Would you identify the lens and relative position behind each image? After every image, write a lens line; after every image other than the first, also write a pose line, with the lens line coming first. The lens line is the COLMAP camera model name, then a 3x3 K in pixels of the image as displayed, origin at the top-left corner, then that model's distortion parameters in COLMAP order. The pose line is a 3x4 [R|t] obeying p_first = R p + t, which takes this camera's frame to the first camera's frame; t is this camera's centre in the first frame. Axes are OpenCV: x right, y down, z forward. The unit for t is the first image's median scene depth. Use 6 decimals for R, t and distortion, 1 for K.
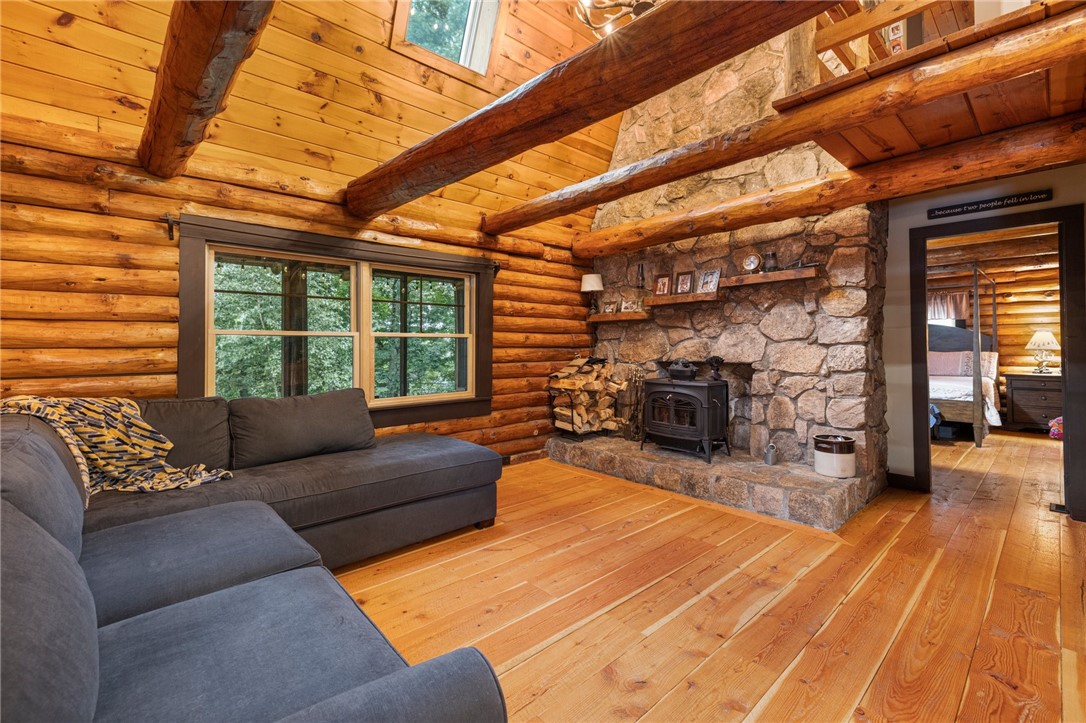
lens RADIAL K [[472.4, 0, 538.3], [0, 472.4, 339.3], [0, 0, 1]] dist [0.003009, 0.000303]
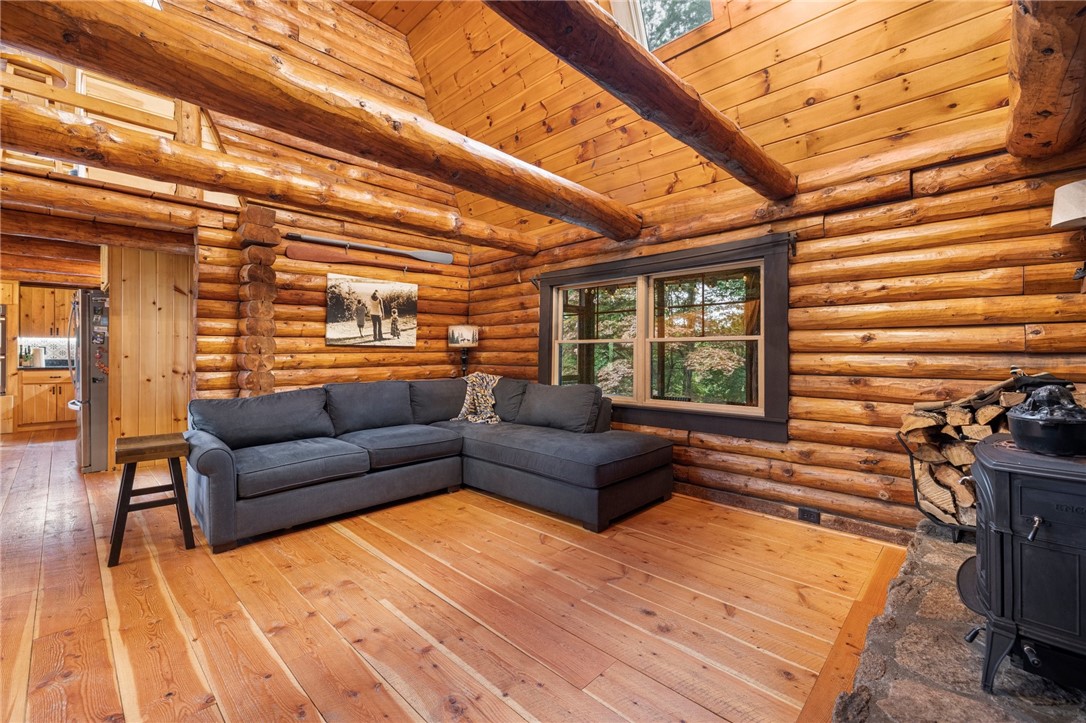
lens RADIAL K [[459.0, 0, 532.8], [0, 459.0, 352.3], [0, 0, 1]] dist [0.000252, -0.000288]
pose [[0.057666, 0.005428, -0.998321, 0.621583], [0.014845, 0.999870, 0.006294, 0.006423], [0.998226, -0.015183, 0.057578, 0.597903]]
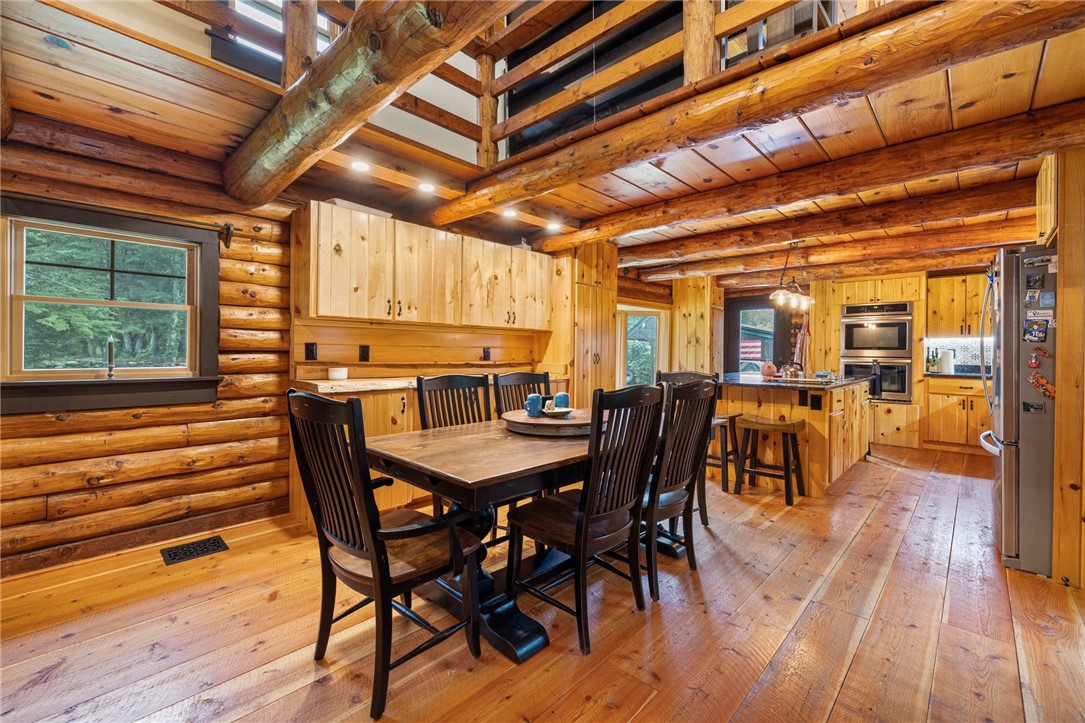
lens RADIAL K [[458.5, 0, 532.3], [0, 458.5, 352.3], [0, 0, 1]] dist [0.000252, -0.000288]
pose [[-0.998215, -0.002187, -0.059675, 0.182658], [-0.001341, 0.999898, -0.014220, 0.001251], [0.059700, -0.014114, -0.998117, 0.205109]]
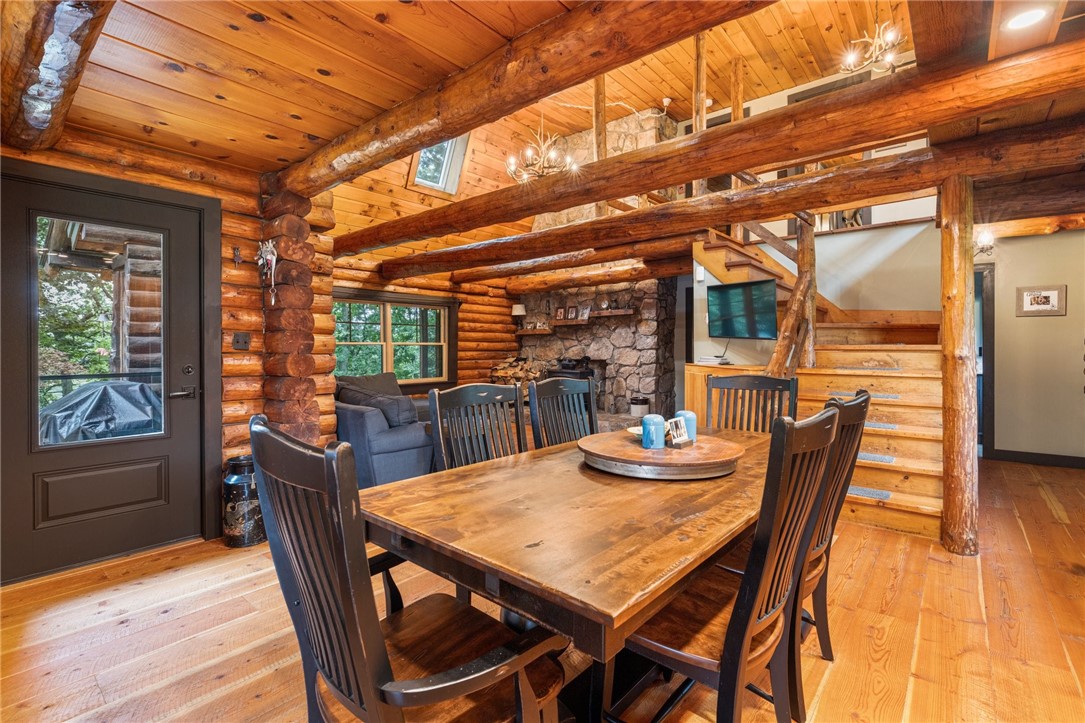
lens RADIAL K [[491.2, 0, 532.9], [0, 491.2, 351.1], [0, 0, 1]] dist [-0.000853, -0.000150]
pose [[0.993180, 0.000964, 0.116584, -0.037901], [-0.003134, 0.999825, 0.018432, -0.015605], [-0.116546, -0.018671, 0.993010, -0.789811]]
